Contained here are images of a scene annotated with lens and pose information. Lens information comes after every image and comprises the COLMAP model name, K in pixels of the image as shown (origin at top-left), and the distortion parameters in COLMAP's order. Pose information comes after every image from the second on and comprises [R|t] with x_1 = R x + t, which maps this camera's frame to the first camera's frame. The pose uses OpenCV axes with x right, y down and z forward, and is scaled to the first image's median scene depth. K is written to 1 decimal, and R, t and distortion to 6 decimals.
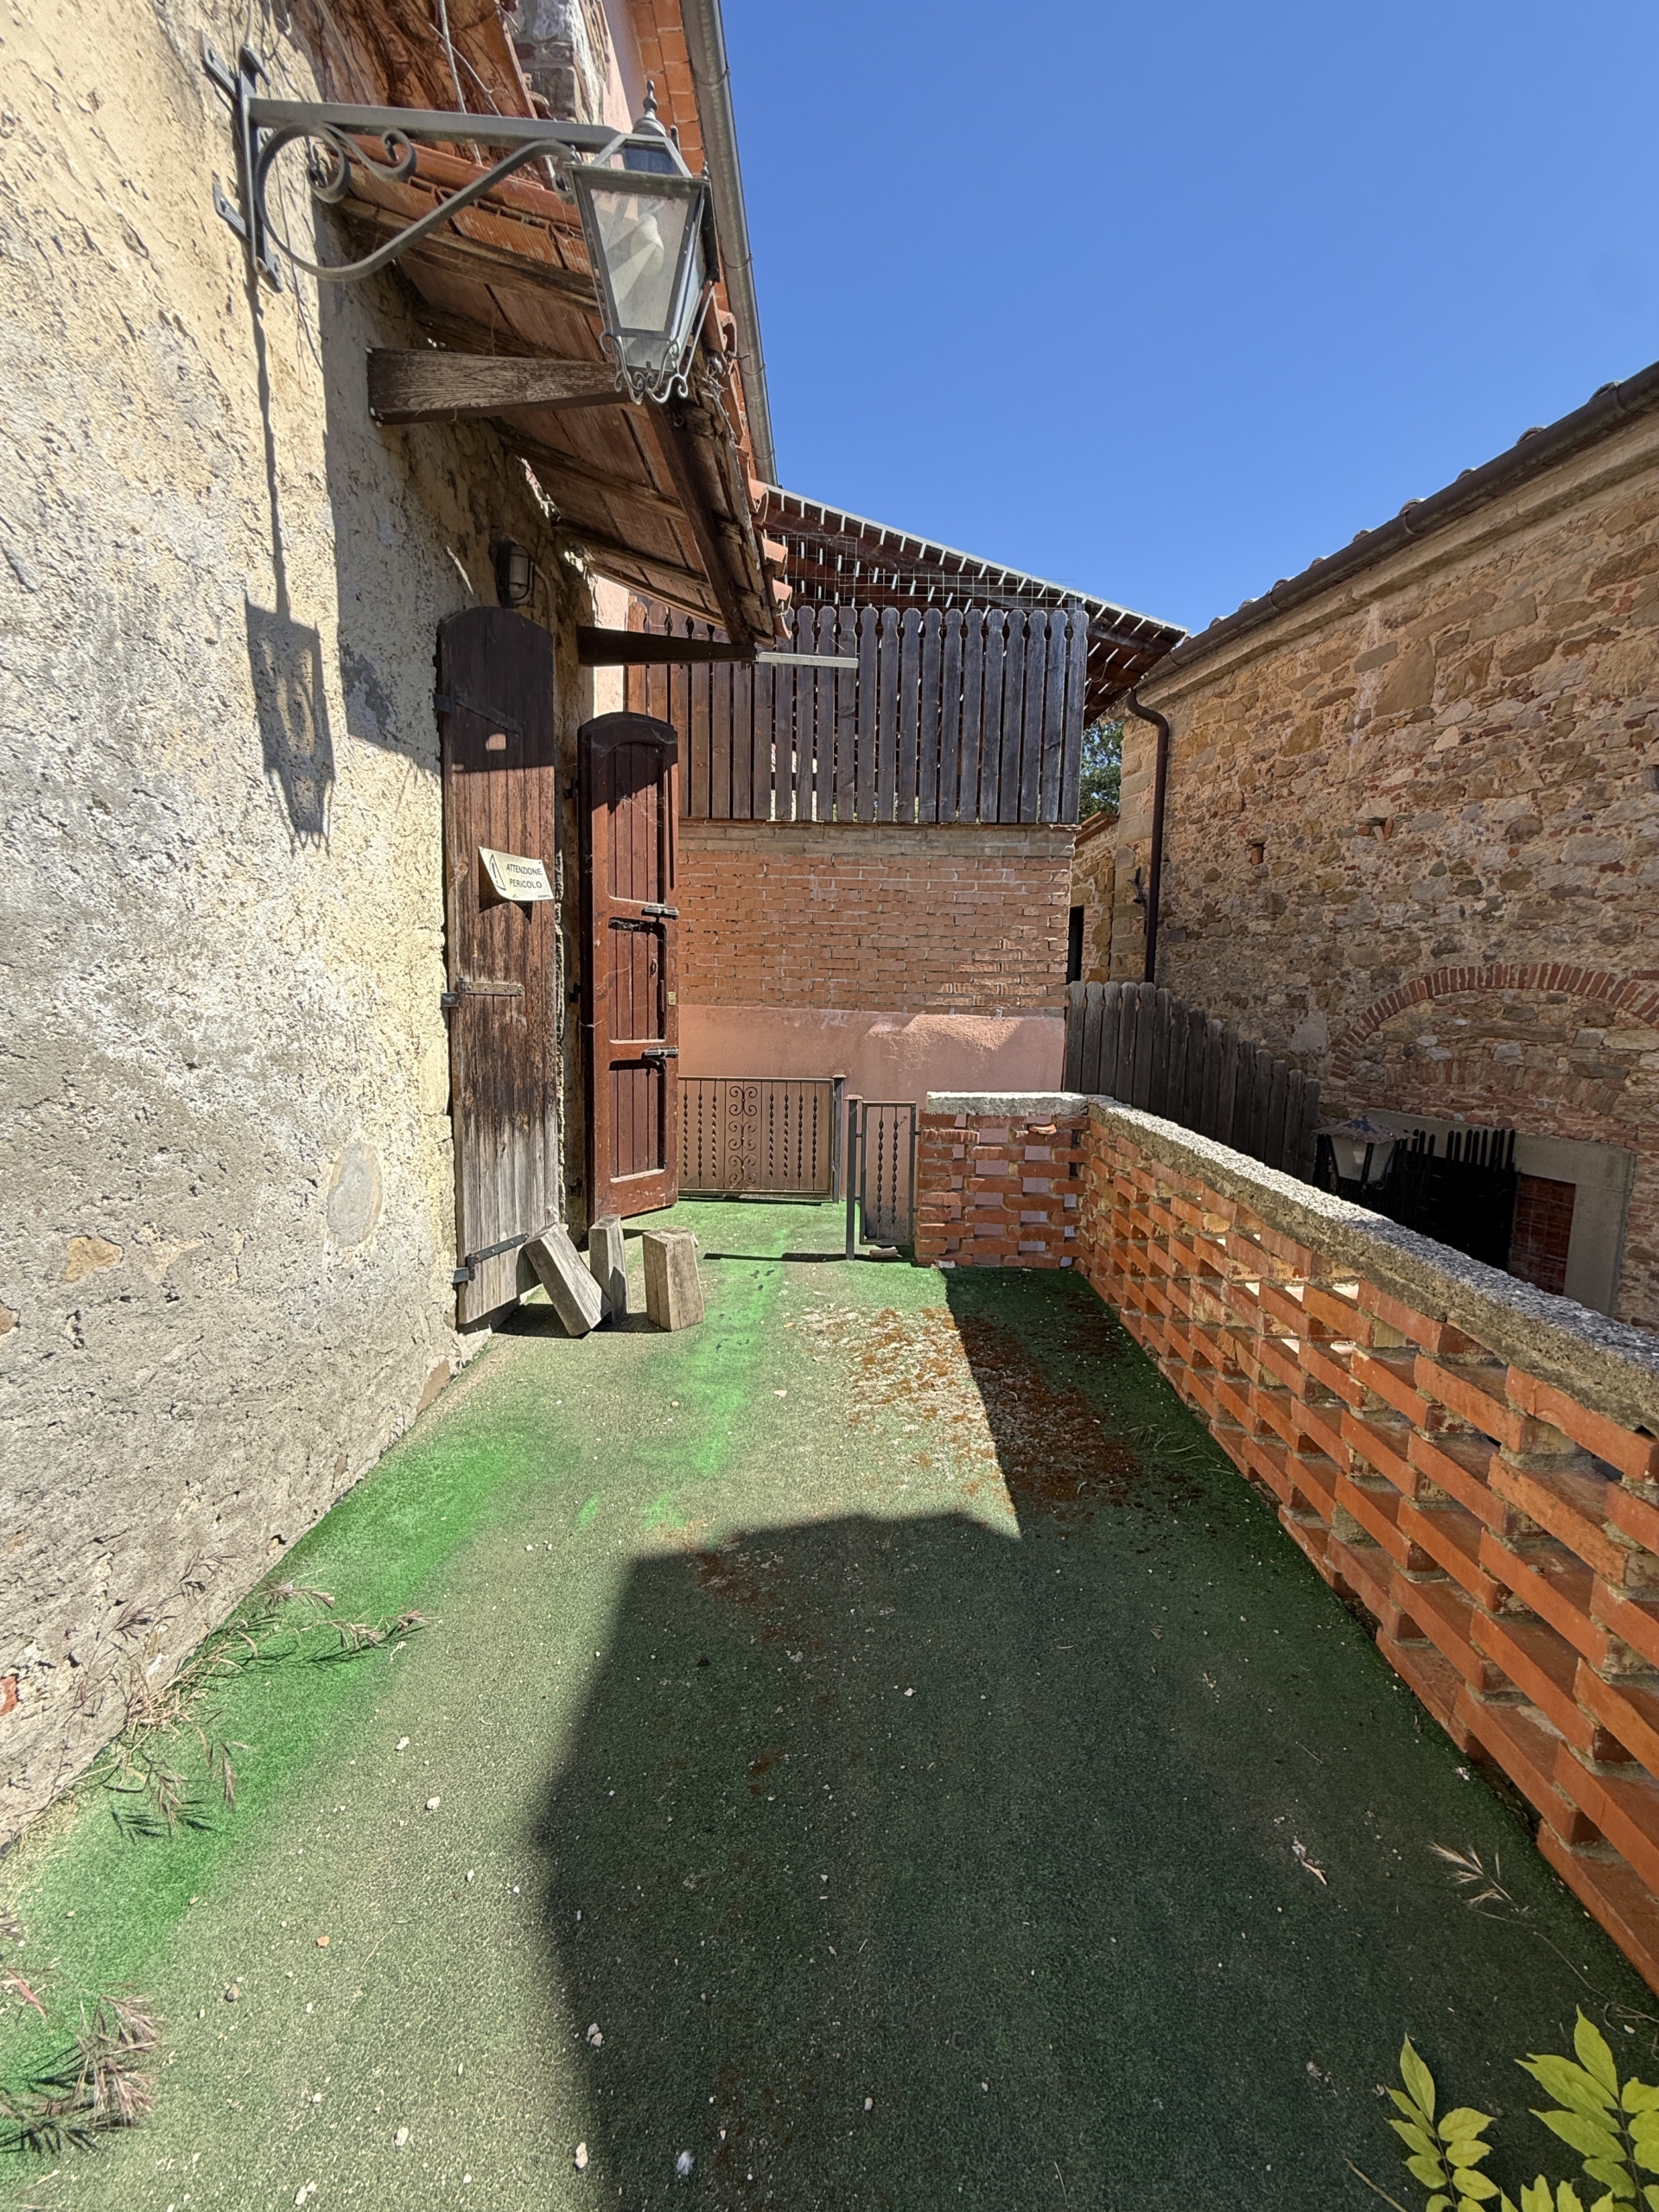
lens RADIAL K [[885.8, 0, 835.5], [0, 885.8, 1108.4], [0, 0, 1]] dist [0.002378, 0.000311]
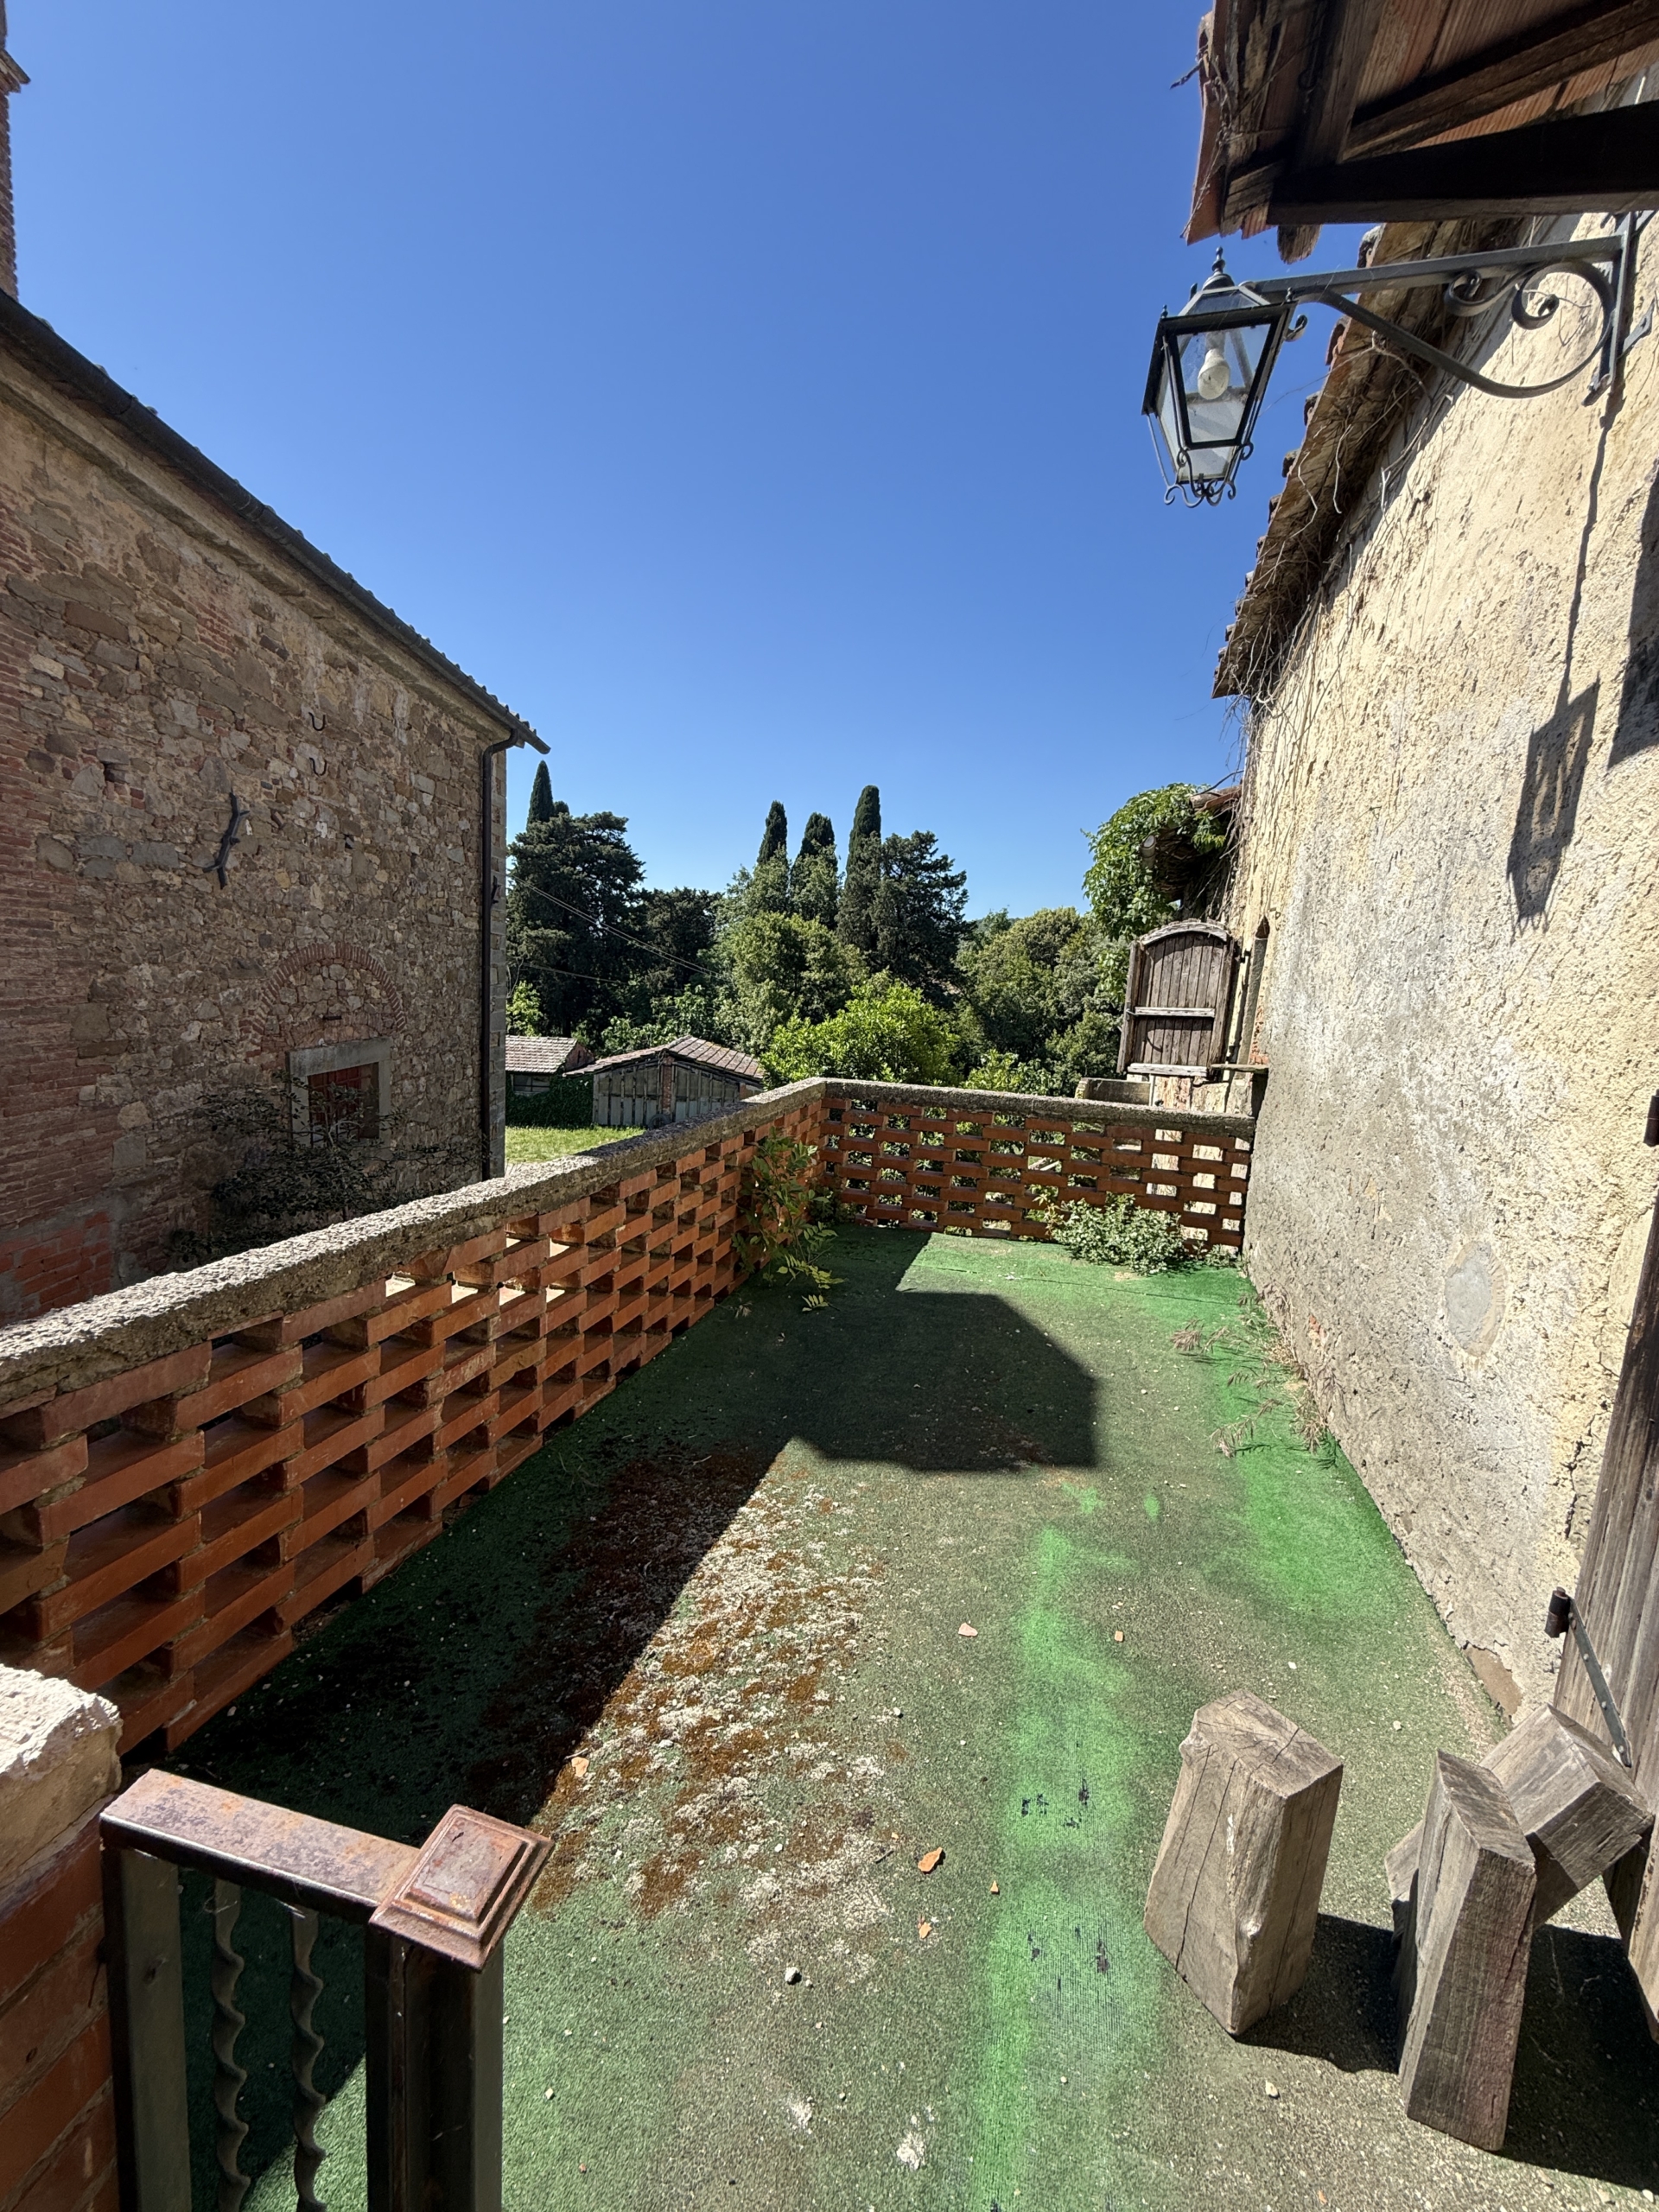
lens RADIAL K [[885.8, 0, 825.5], [0, 885.8, 1107.9], [0, 0, 1]] dist [0.002378, 0.000311]
pose [[-0.959661, -0.108639, 0.259321, -0.106019], [-0.032239, 0.958768, 0.282355, -0.302502], [-0.279304, 0.262605, -0.923595, 1.826191]]
